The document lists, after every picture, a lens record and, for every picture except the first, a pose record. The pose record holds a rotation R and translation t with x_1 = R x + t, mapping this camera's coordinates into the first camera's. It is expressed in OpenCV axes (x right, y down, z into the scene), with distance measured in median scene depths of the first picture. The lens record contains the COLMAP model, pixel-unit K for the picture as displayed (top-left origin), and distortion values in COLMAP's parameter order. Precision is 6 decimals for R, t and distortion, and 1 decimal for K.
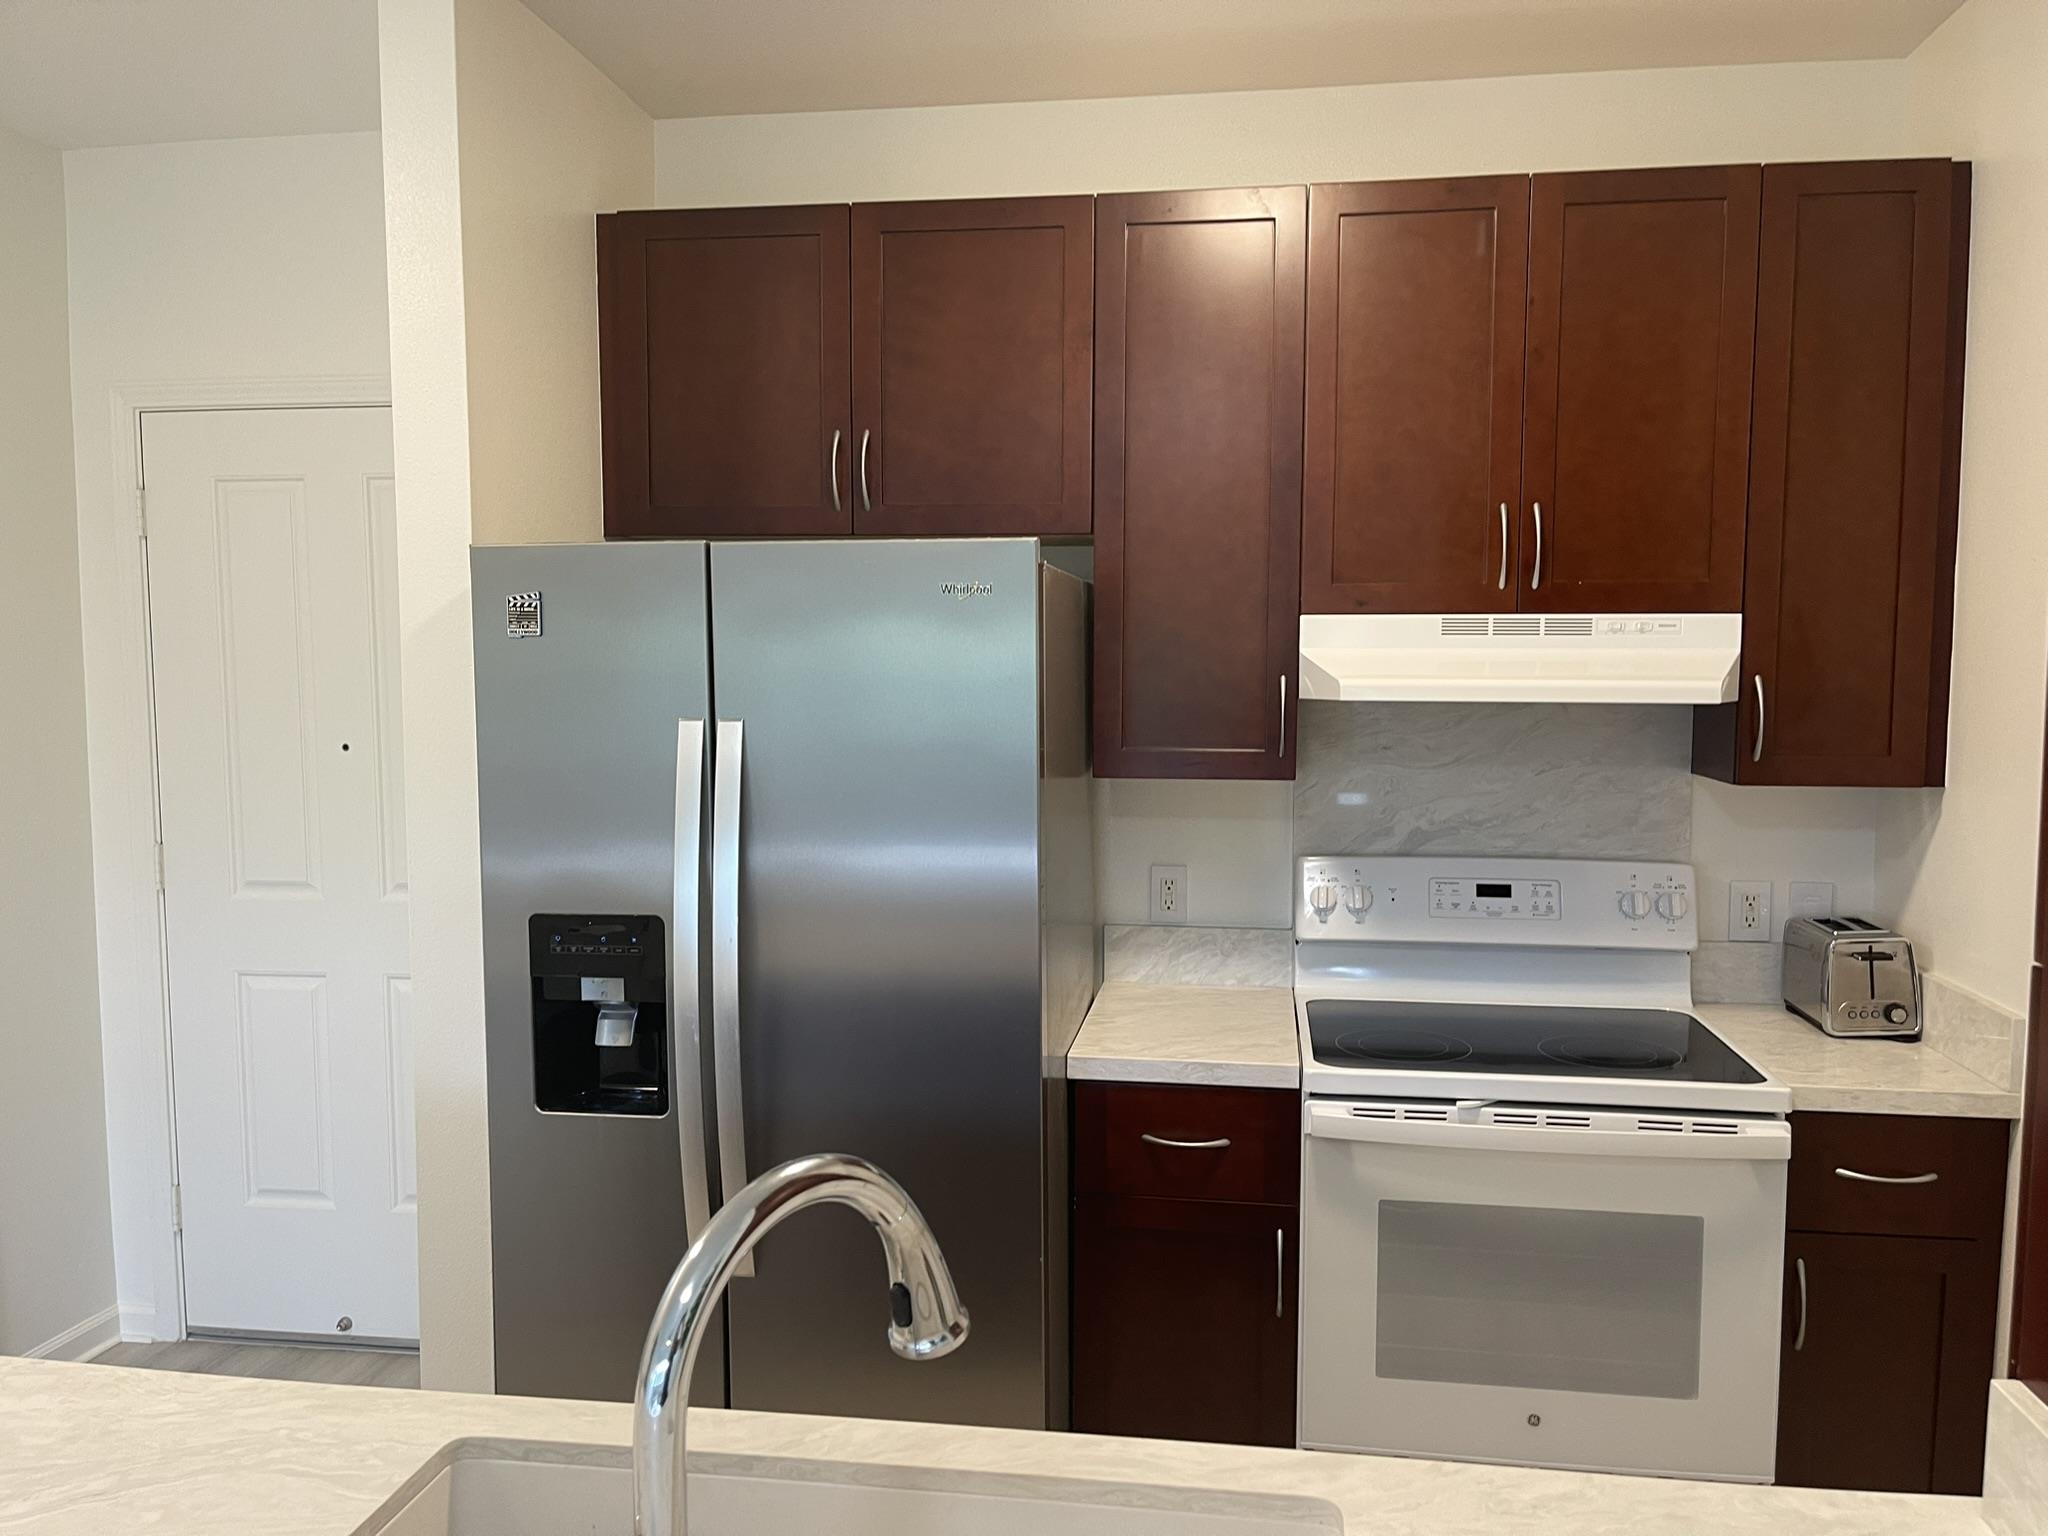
lens RADIAL K [[1550.8, 0, 1033.0], [0, 1550.8, 791.2], [0, 0, 1]] dist [0.061095, -0.061045]
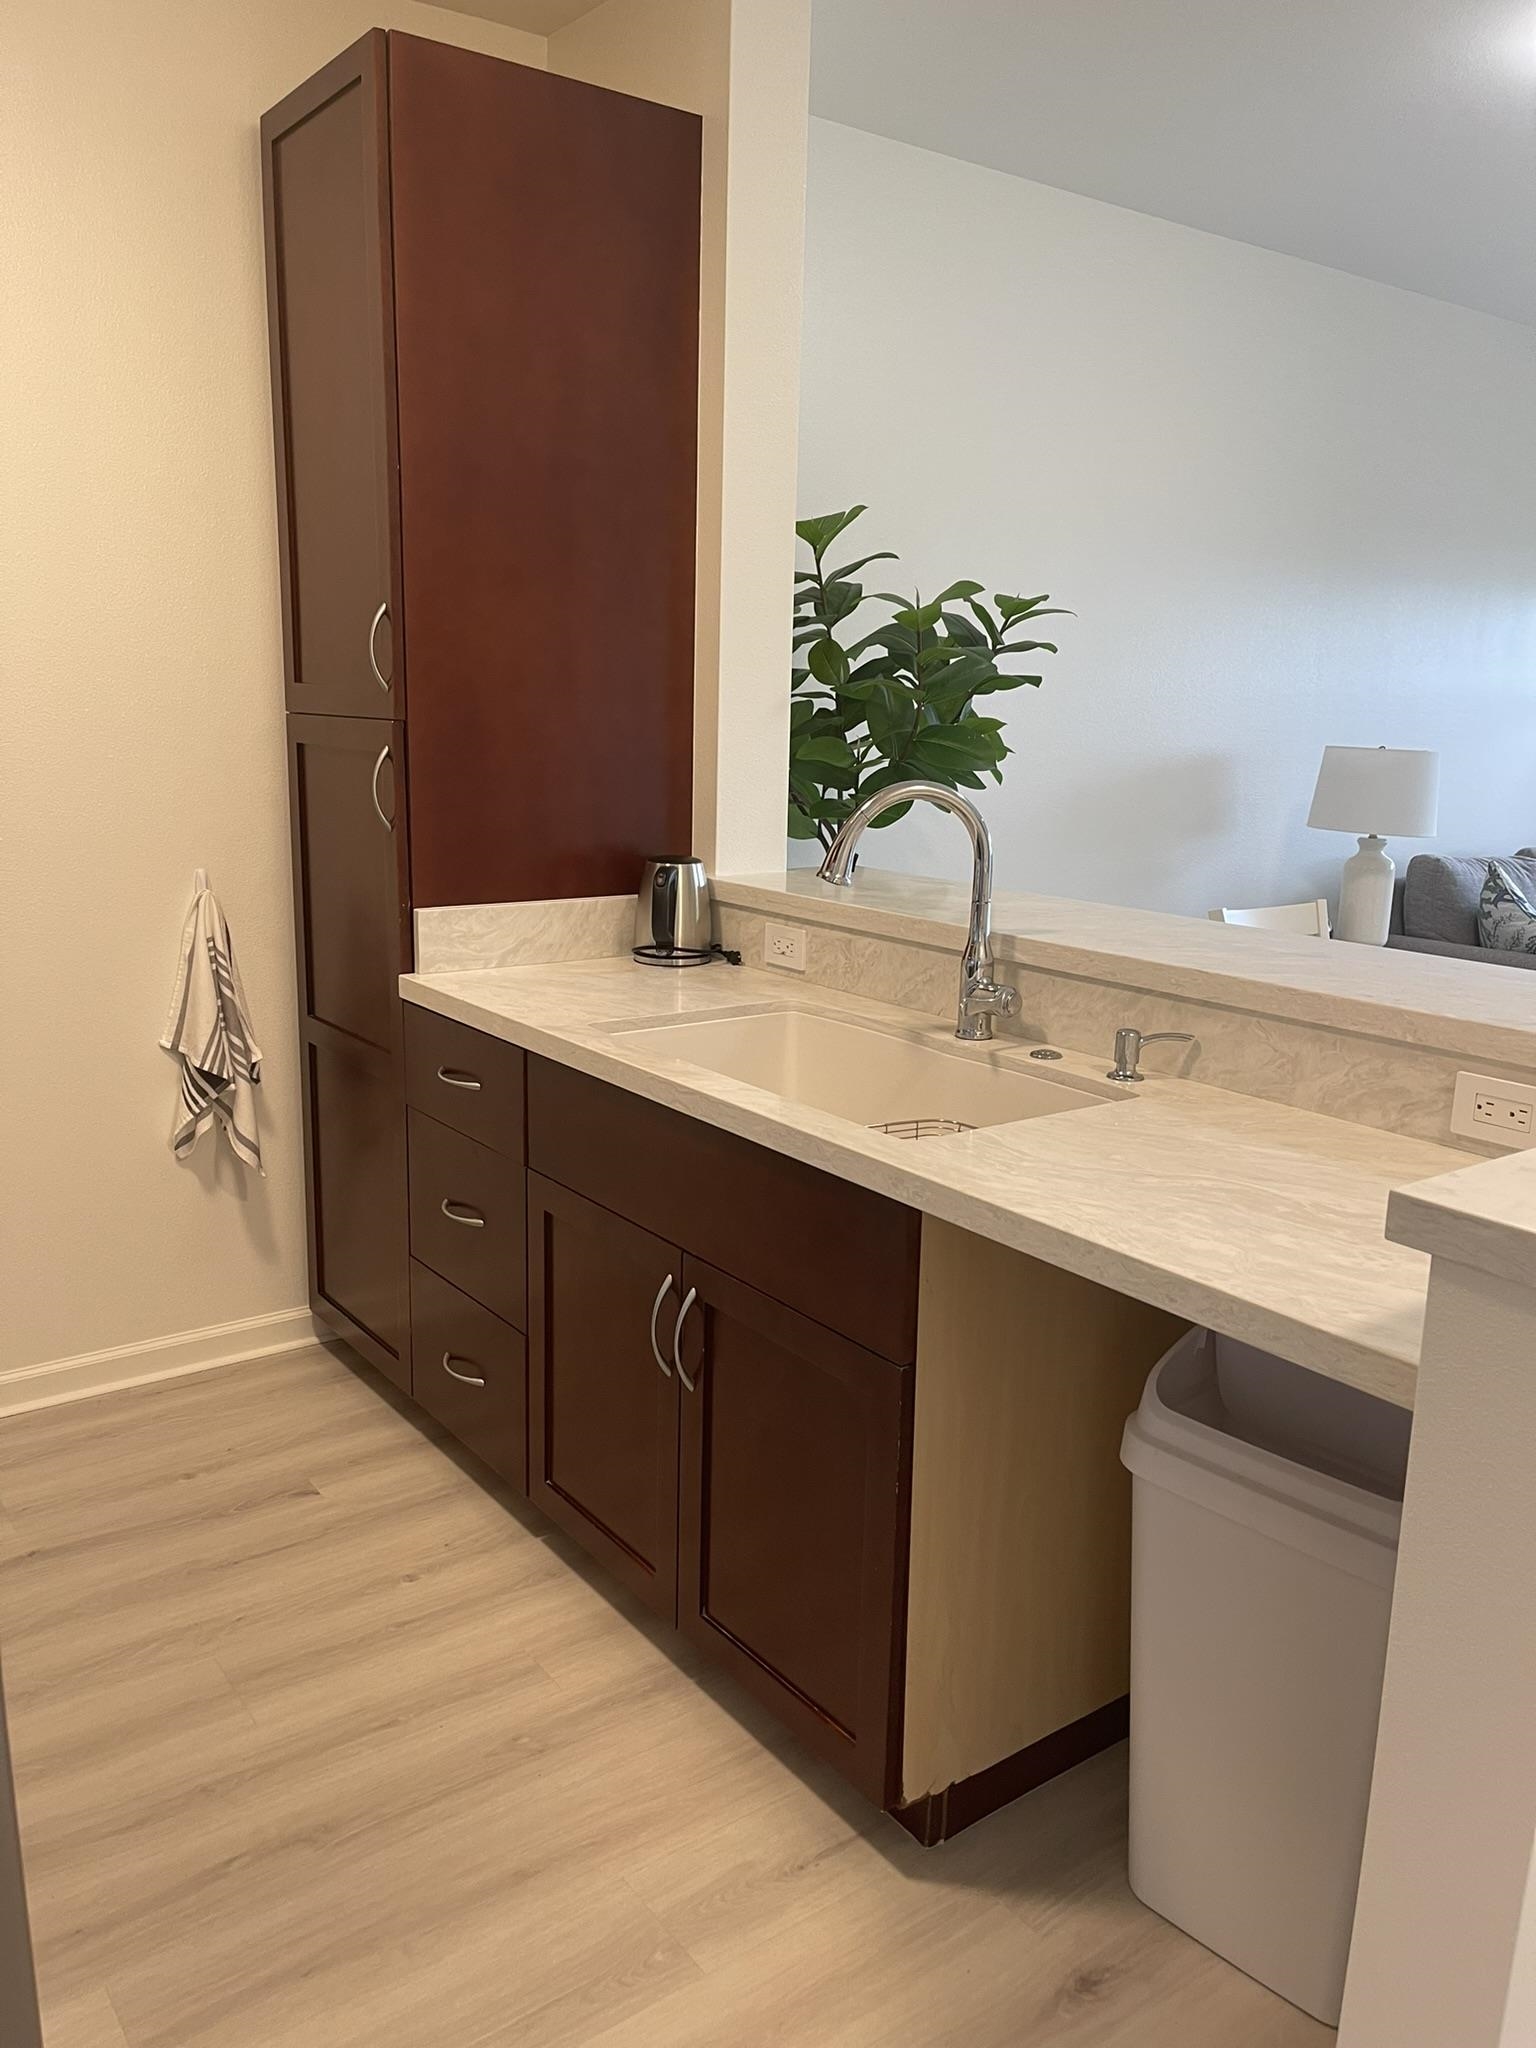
lens RADIAL K [[1550.8, 0, 760.3], [0, 1550.8, 1034.7], [0, 0, 1]] dist [0.061095, -0.061045]
pose [[-0.695058, -0.165929, 0.699544, -0.583047], [0.037333, 0.963361, 0.265598, -0.008153], [-0.717984, 0.210722, -0.663397, 0.961746]]
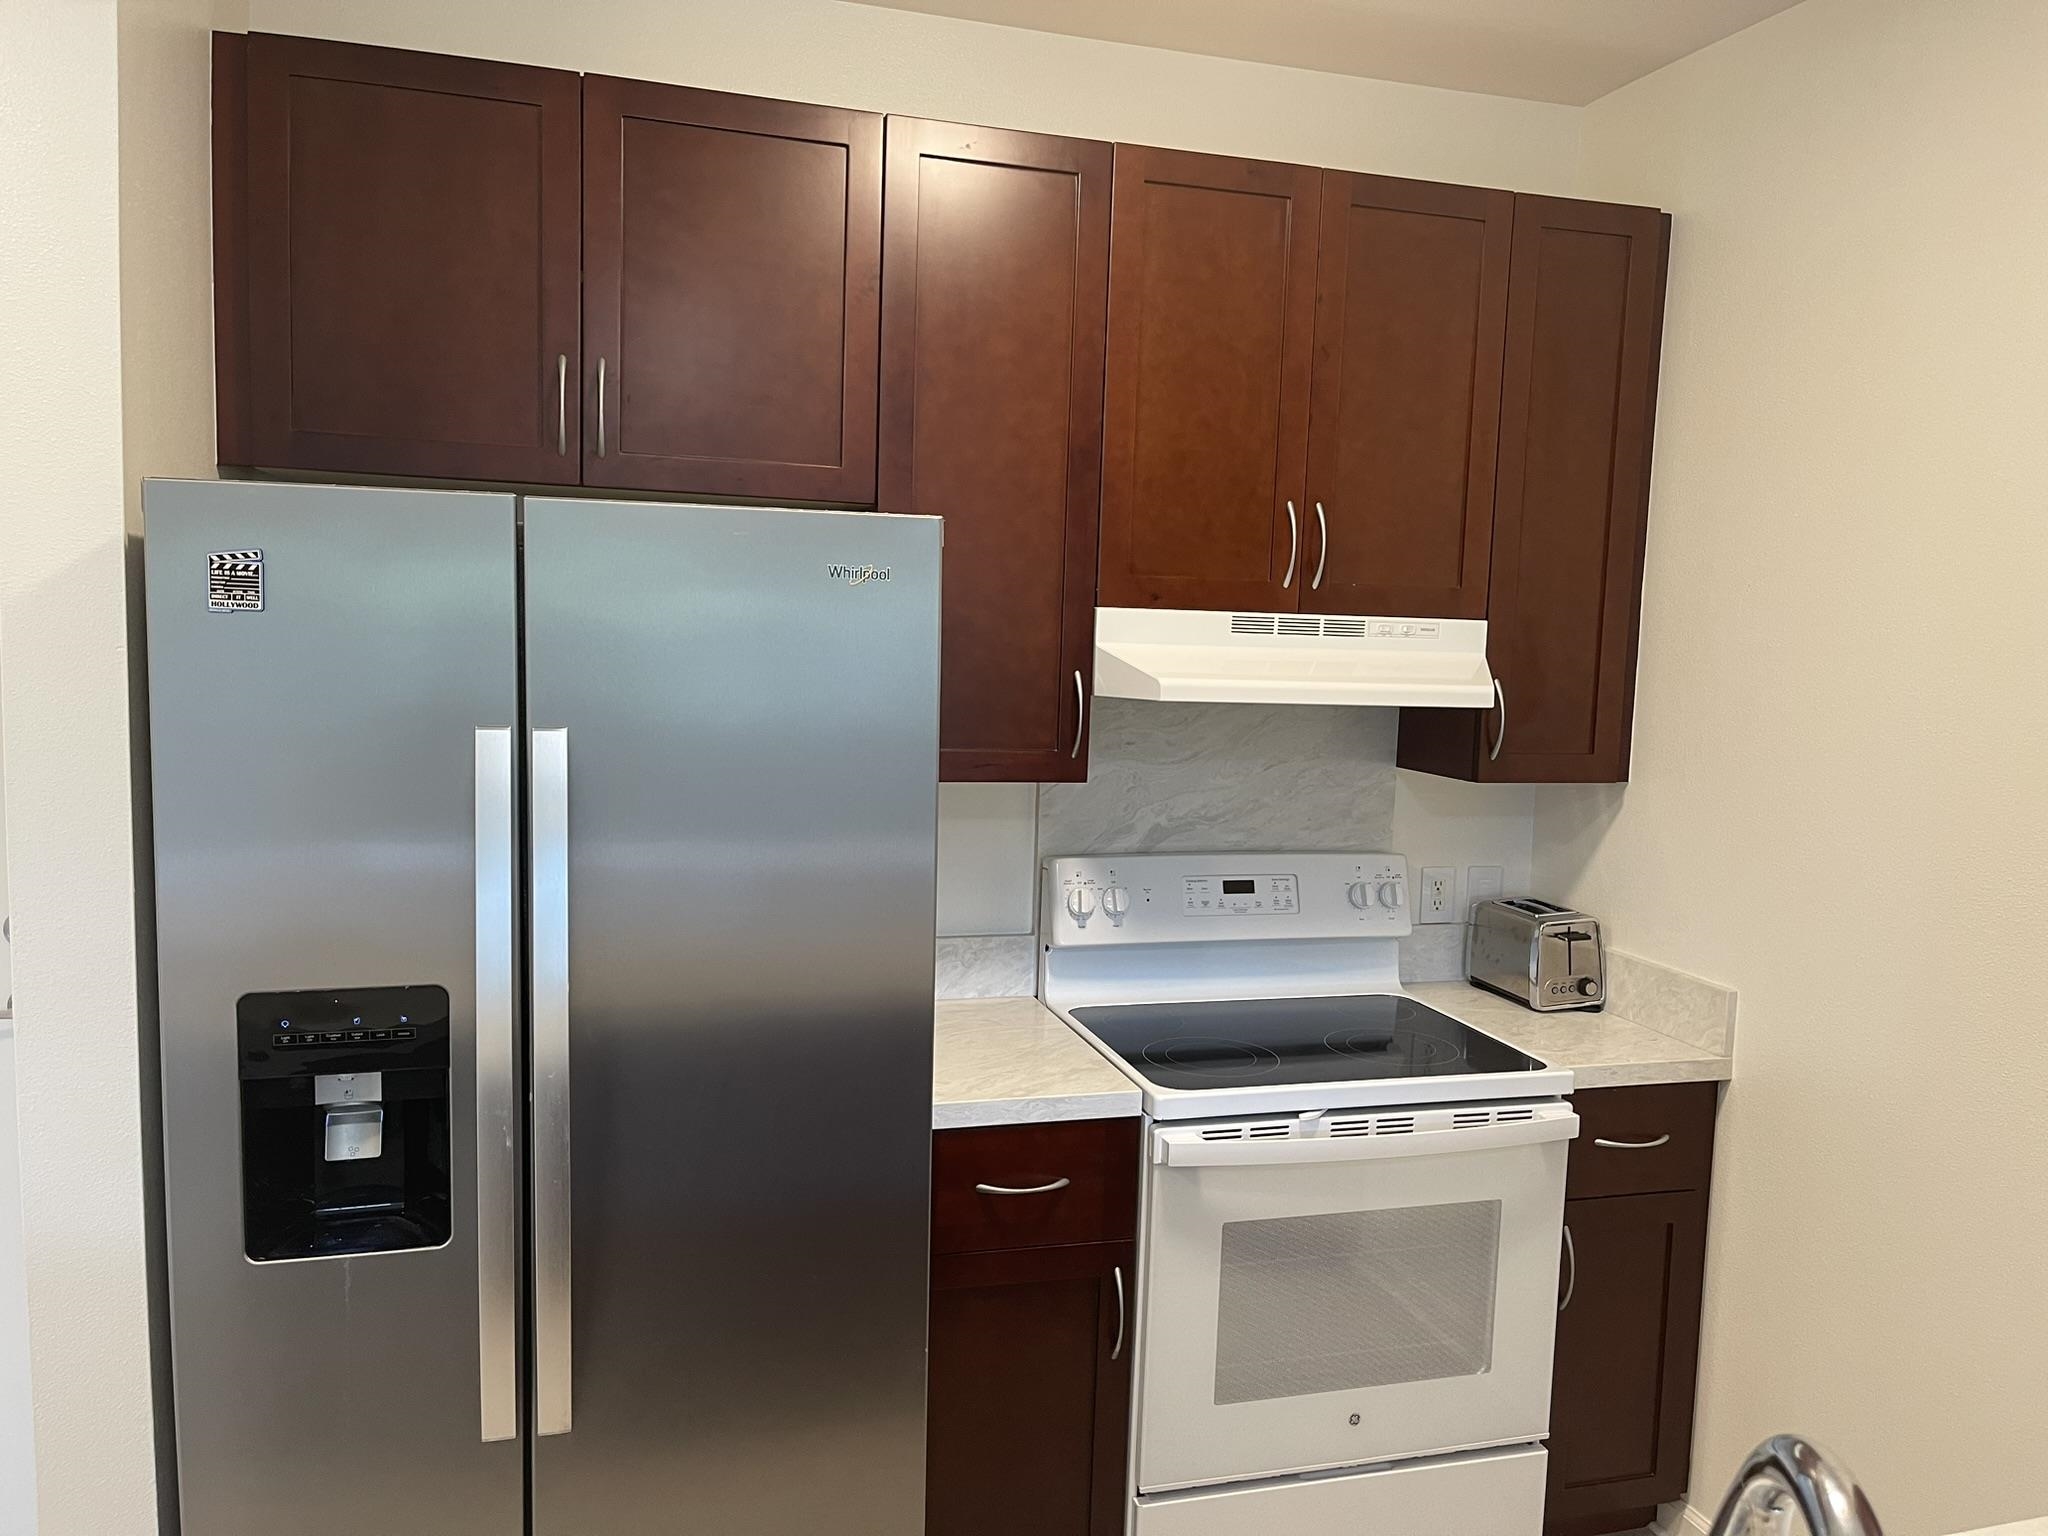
lens RADIAL K [[1557.1, 0, 1044.7], [0, 1557.1, 773.1], [0, 0, 1]] dist [0.054452, -0.059806]
pose [[0.907565, -0.012462, 0.419726, -0.255563], [0.003772, 0.999761, 0.021528, -0.033685], [-0.419894, -0.017954, 0.907396, 0.161701]]
